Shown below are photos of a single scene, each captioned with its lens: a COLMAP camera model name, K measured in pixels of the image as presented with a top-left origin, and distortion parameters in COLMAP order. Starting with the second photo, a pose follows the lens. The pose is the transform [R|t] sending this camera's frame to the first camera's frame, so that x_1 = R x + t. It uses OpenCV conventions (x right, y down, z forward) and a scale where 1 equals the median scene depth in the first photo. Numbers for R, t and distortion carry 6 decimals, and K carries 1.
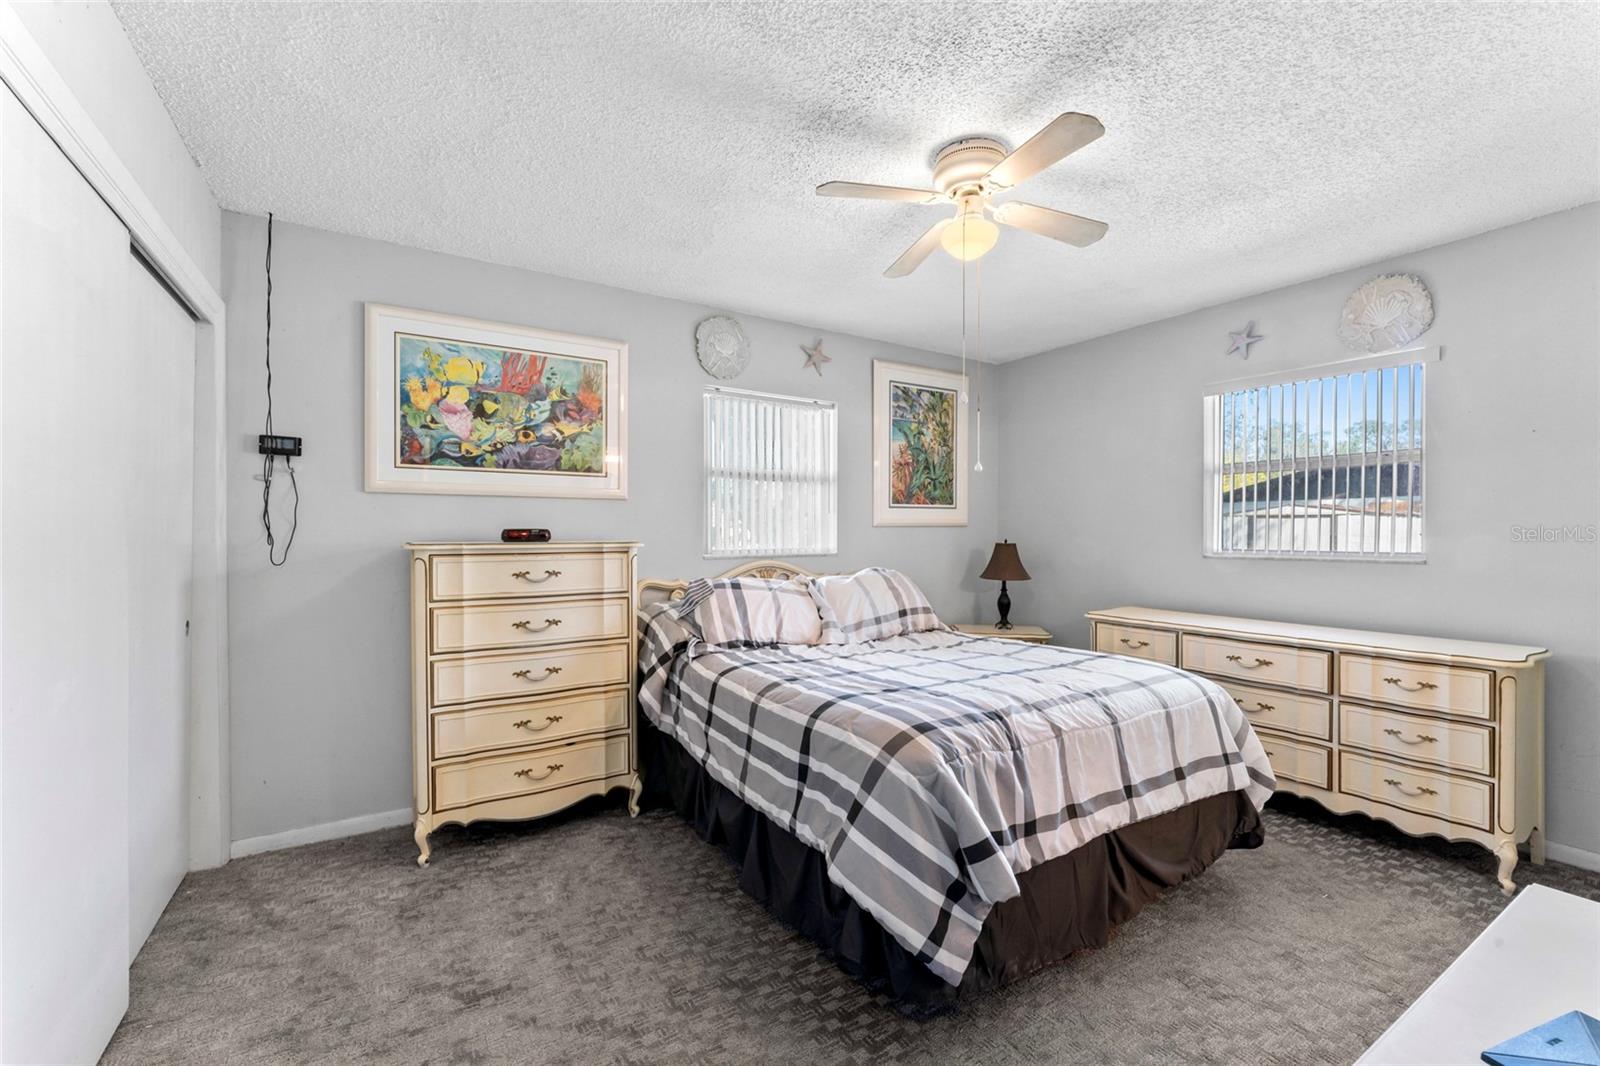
lens RADIAL K [[638.9, 0, 788.9], [0, 638.9, 537.0], [0, 0, 1]] dist [-0.004000, 0.000813]
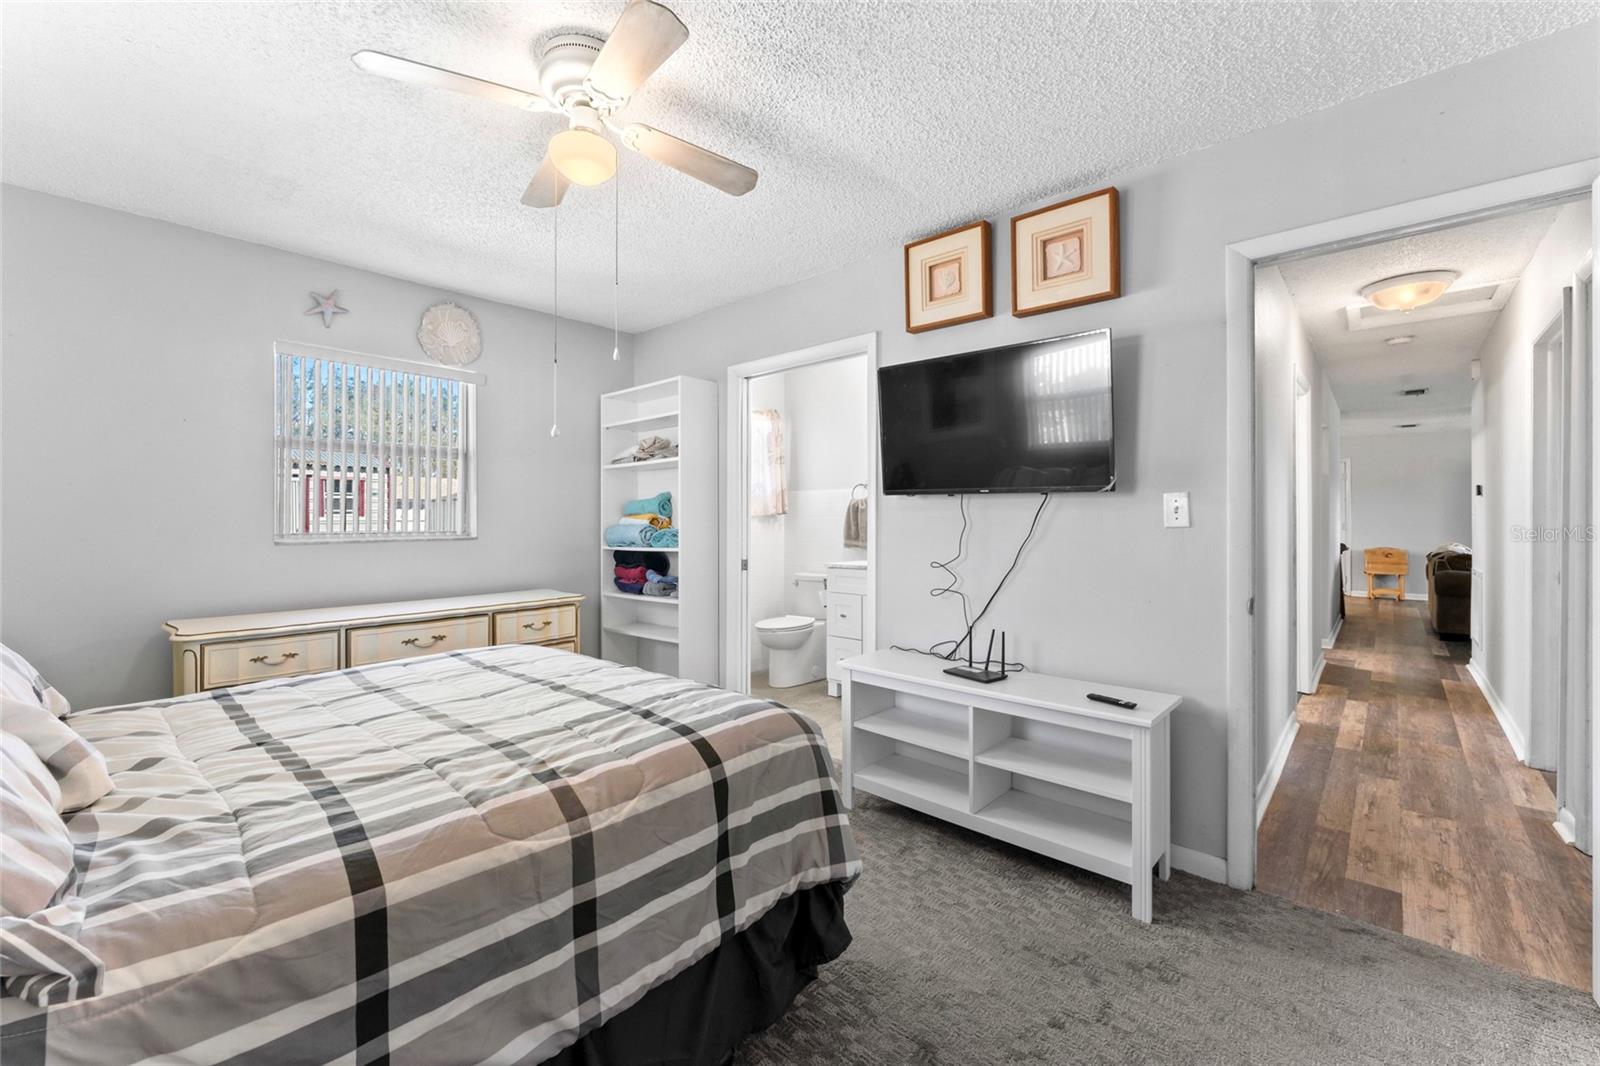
lens RADIAL K [[638.9, 0, 809.6], [0, 638.9, 528.8], [0, 0, 1]] dist [-0.004000, 0.000813]
pose [[-0.271964, -0.016265, 0.962170, -0.563353], [0.009326, 0.999766, 0.019536, 0.002068], [-0.962262, 0.014286, -0.271749, 0.902931]]
